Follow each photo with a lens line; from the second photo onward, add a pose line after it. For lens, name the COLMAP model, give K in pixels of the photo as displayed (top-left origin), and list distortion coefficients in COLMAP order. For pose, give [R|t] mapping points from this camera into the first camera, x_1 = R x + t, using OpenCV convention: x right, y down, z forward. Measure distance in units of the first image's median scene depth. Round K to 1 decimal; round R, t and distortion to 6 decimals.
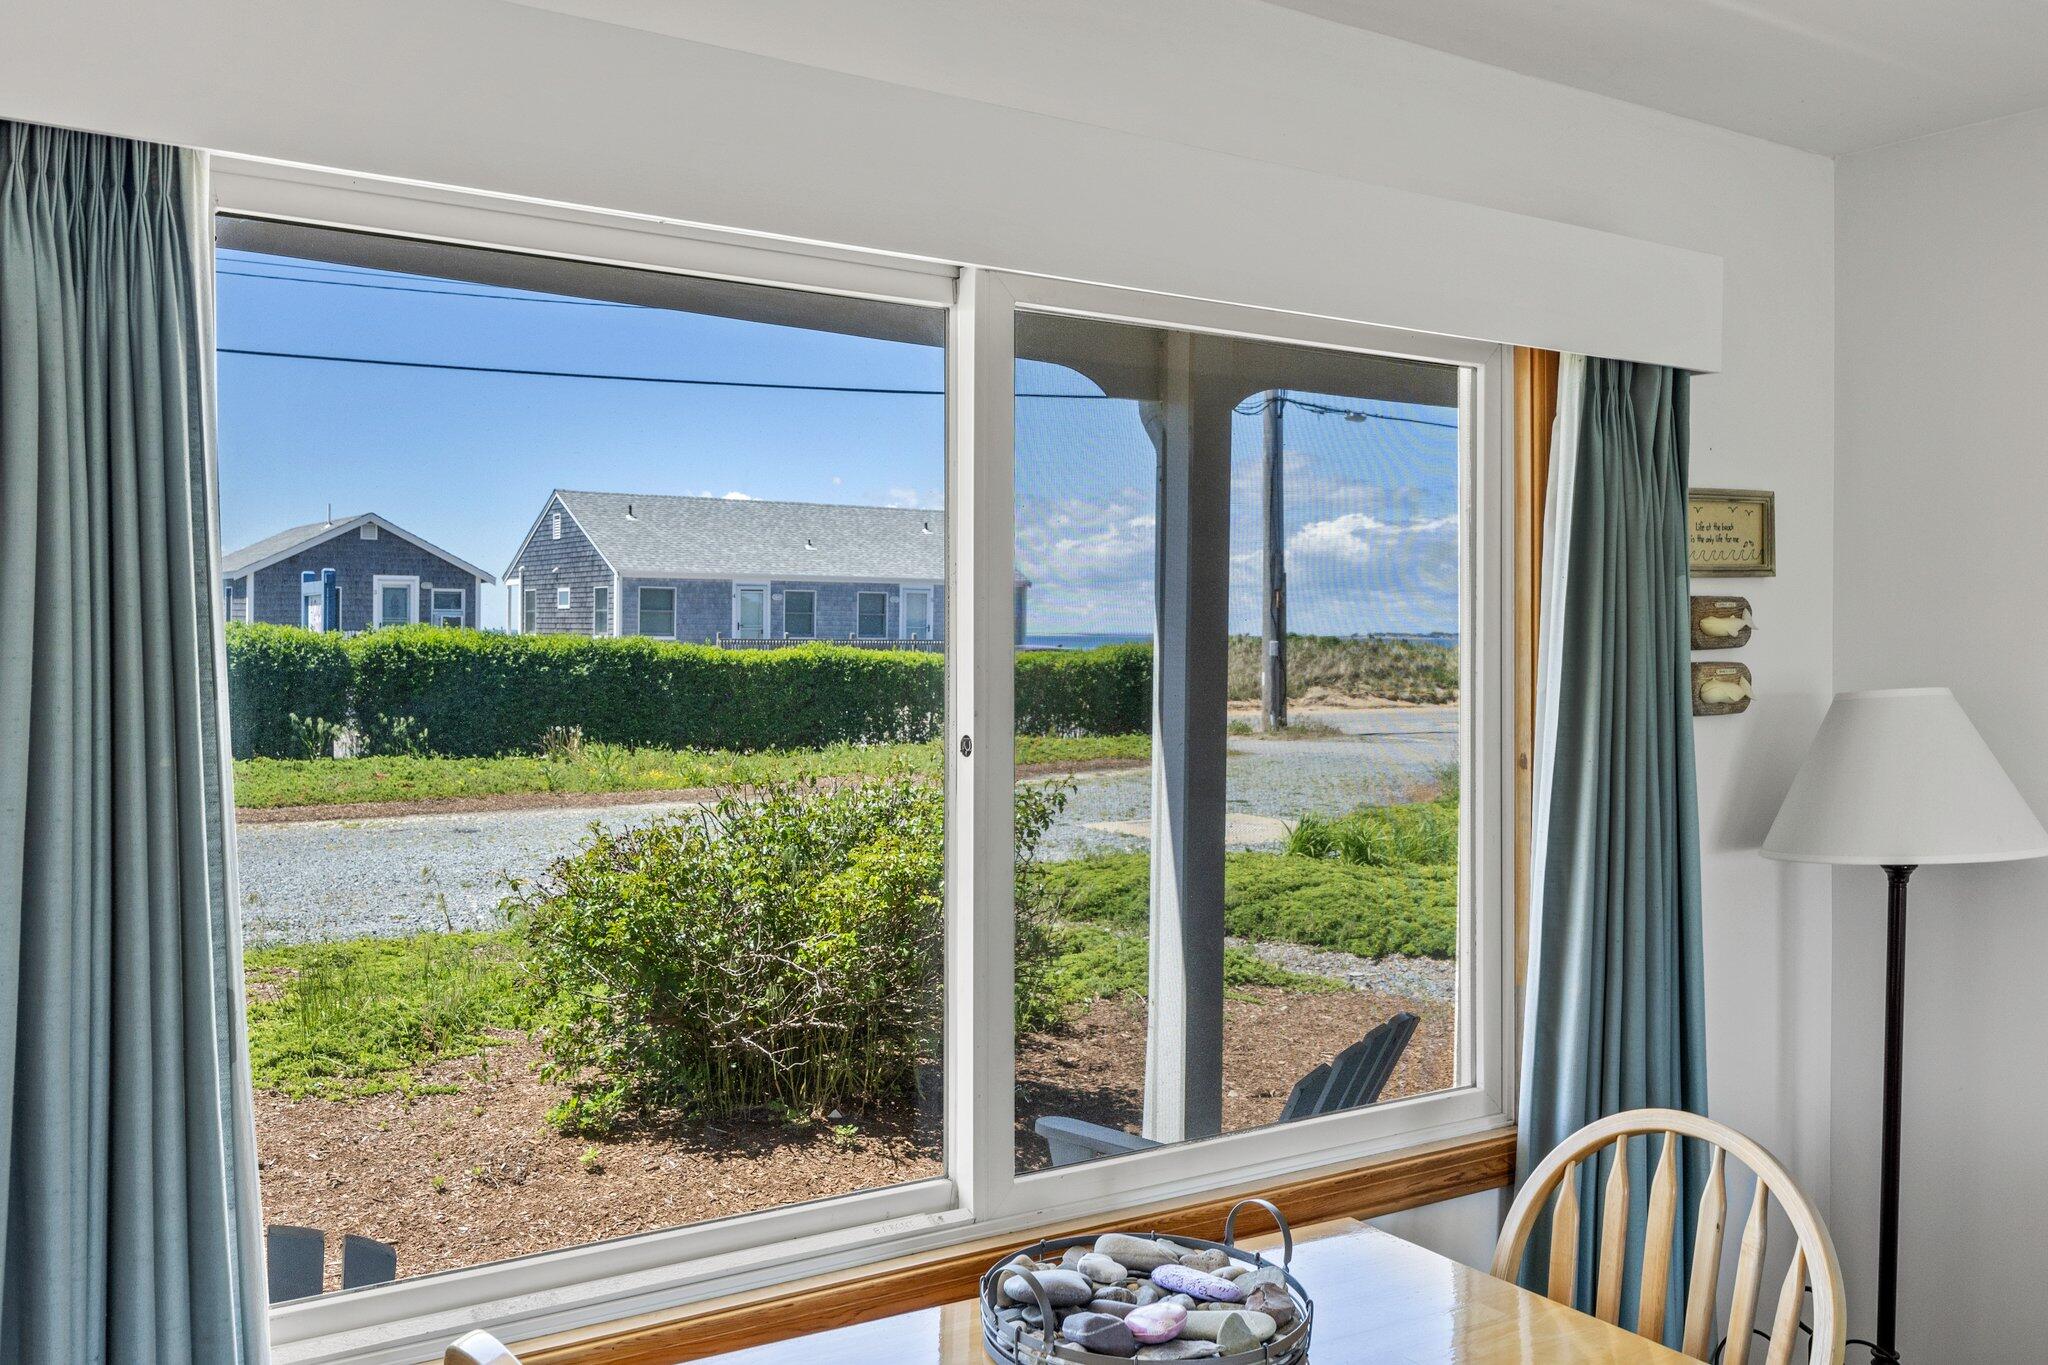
lens RADIAL K [[1750.5, 0, 981.1], [0, 1750.5, 636.0], [0, 0, 1]] dist [-0.003140, -0.002128]
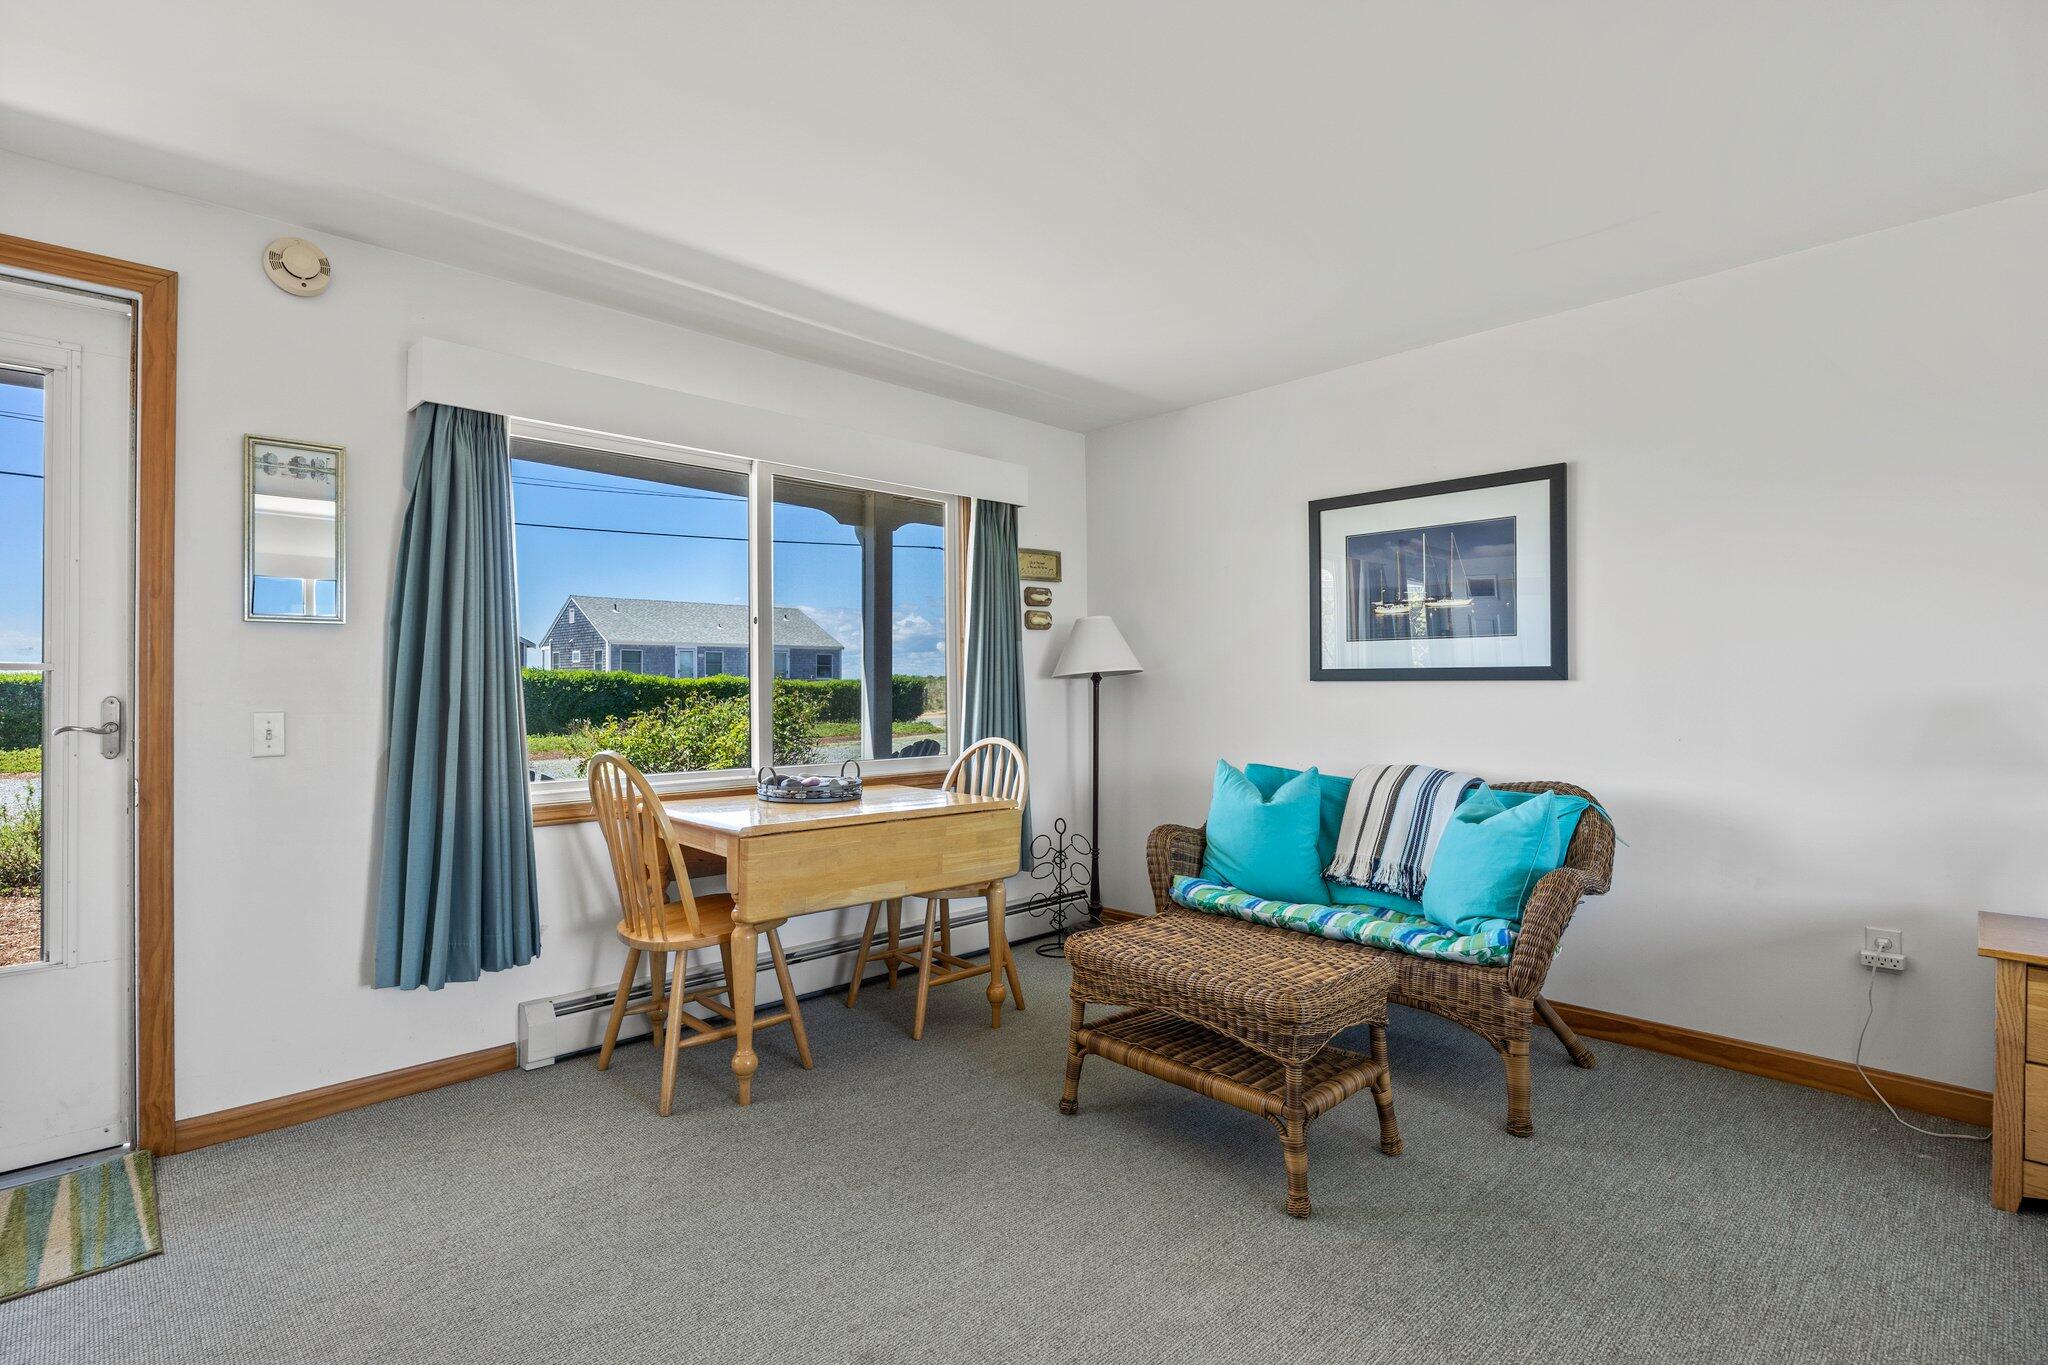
lens RADIAL K [[974.2, 0, 1010.8], [0, 974.2, 676.6], [0, 0, 1]] dist [-0.022554, -0.000141]
pose [[0.981747, -0.009803, 0.189936, 0.075353], [0.011574, 0.999899, -0.008219, 0.129236], [-0.189837, 0.010268, 0.981762, -0.517465]]
